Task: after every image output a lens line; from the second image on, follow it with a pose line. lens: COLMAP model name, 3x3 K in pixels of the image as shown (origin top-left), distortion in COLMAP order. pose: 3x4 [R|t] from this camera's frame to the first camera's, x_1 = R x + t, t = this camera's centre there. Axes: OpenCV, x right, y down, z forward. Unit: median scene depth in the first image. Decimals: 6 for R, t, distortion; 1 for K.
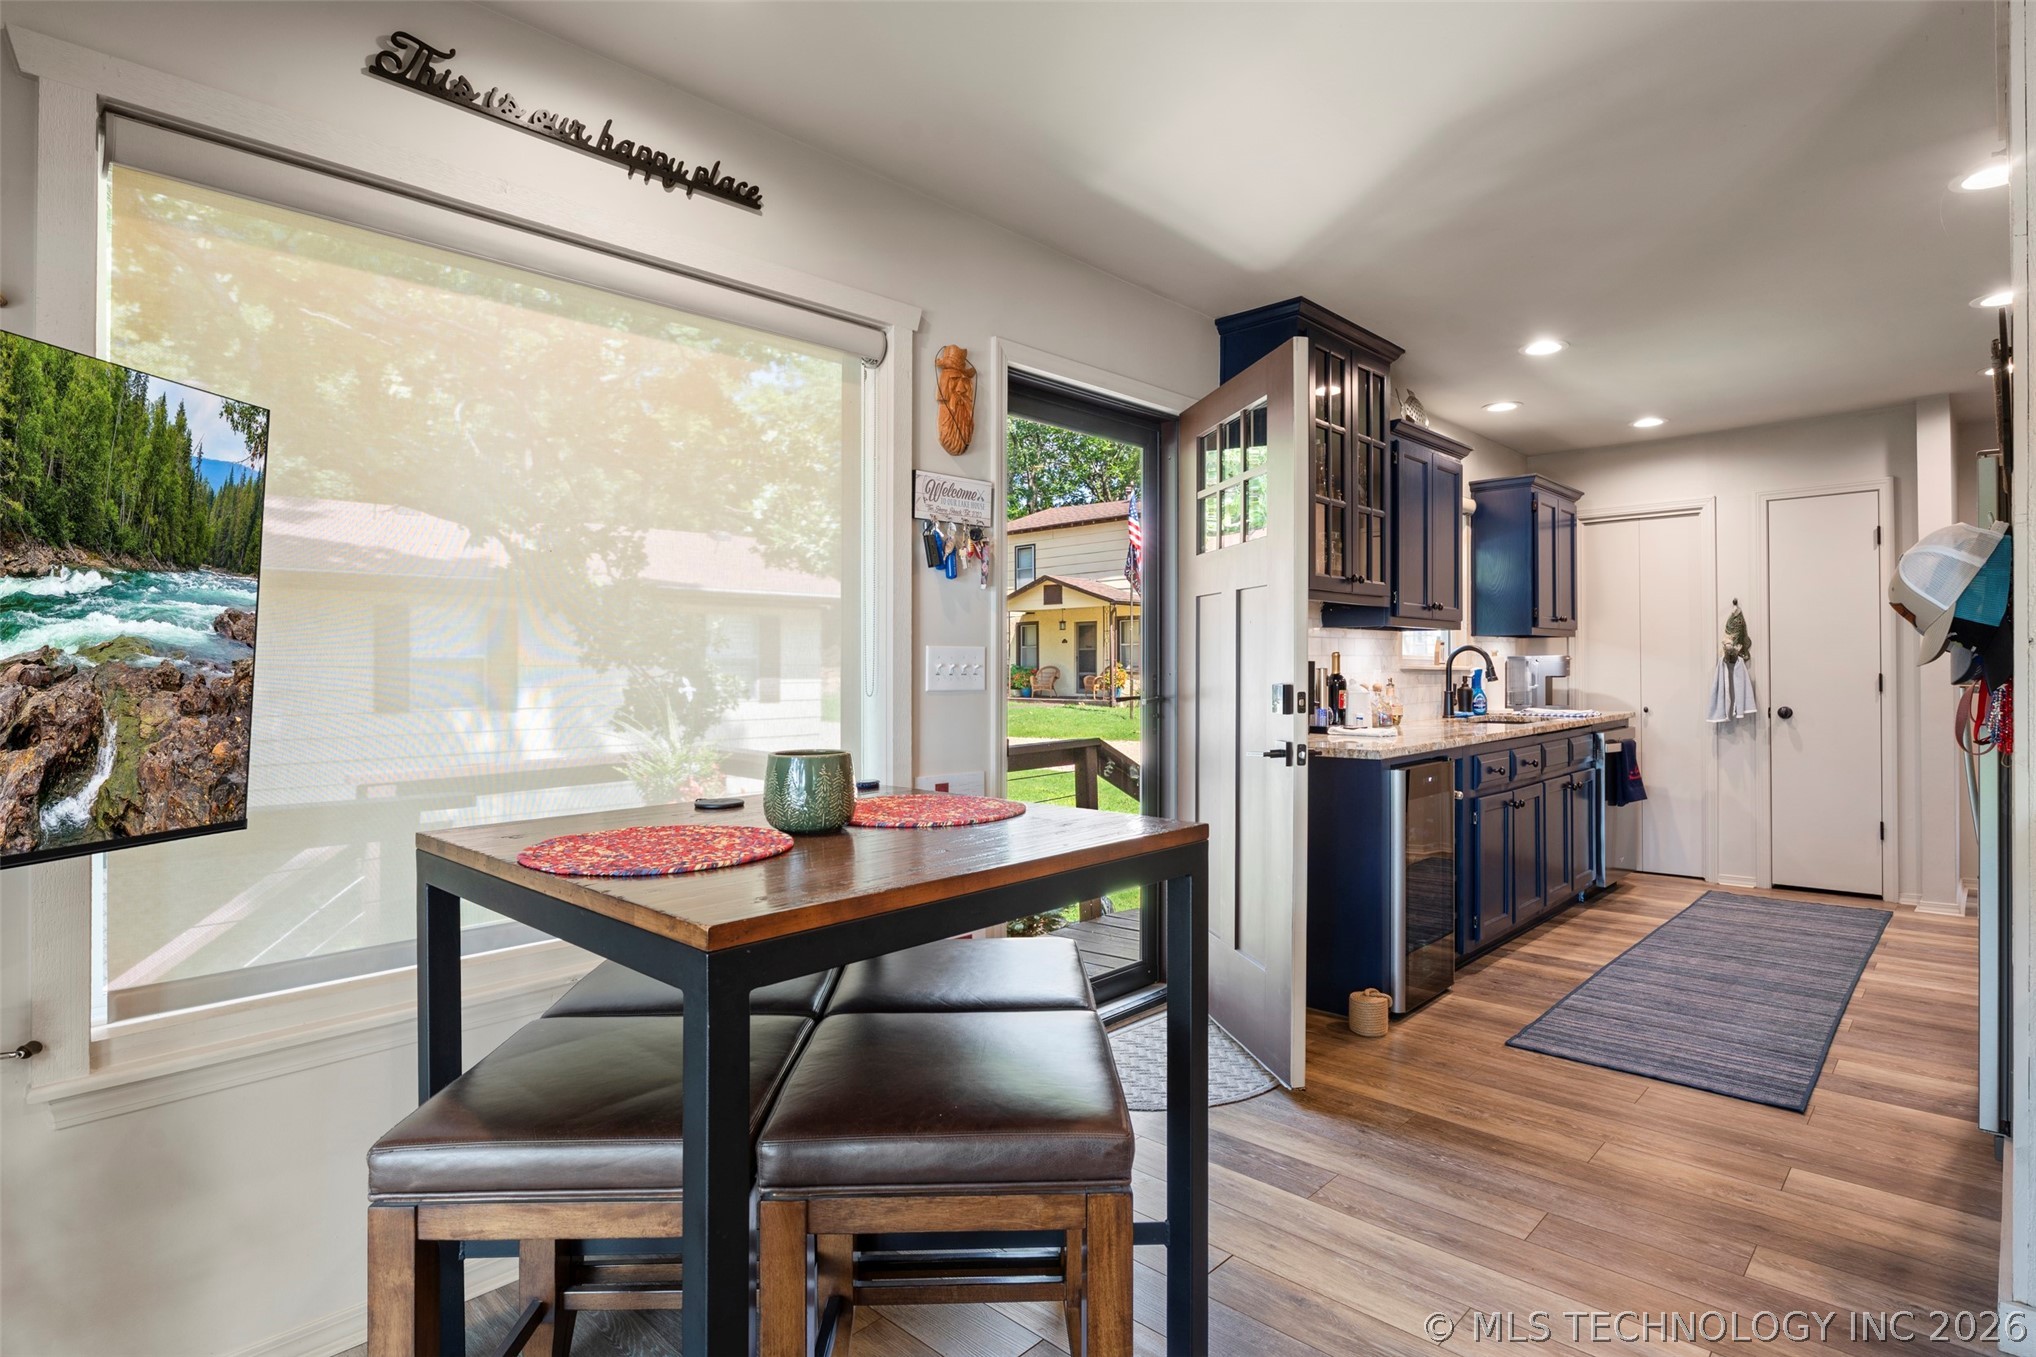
lens RADIAL K [[1010.5, 0, 1016.8], [0, 1010.5, 684.0], [0, 0, 1]] dist [-0.017176, -0.002031]
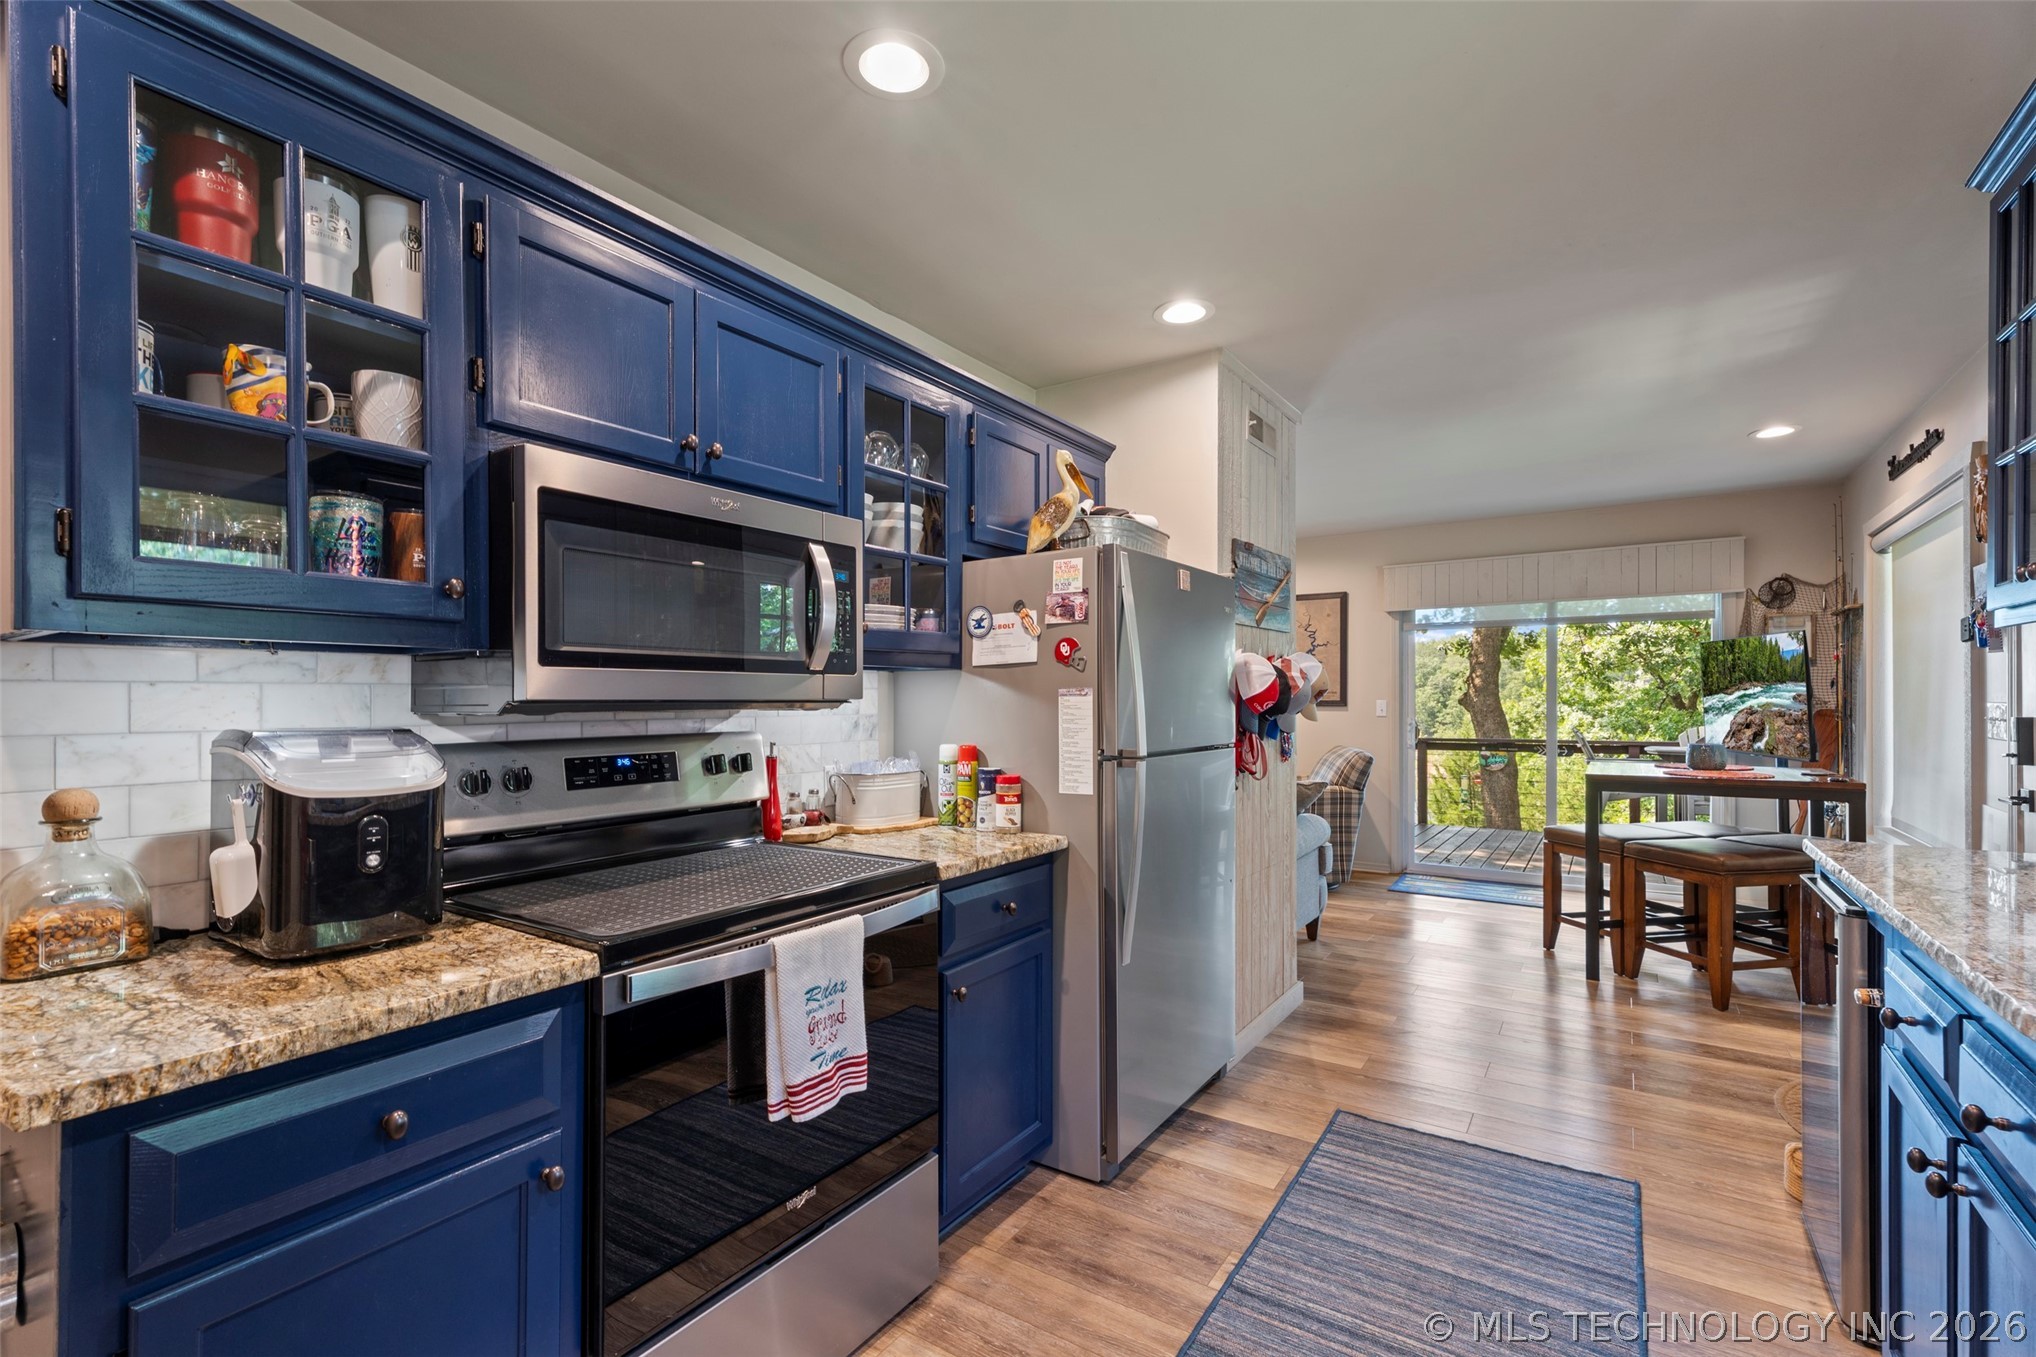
lens RADIAL K [[897.3, 0, 1039.1], [0, 897.3, 684.7], [0, 0, 1]] dist [0.022737, -0.000482]
pose [[-0.979420, 0.003271, -0.201807, 0.720003], [0.003532, 0.999993, -0.000932, -0.035288], [0.201803, -0.001626, -0.979425, 1.051379]]
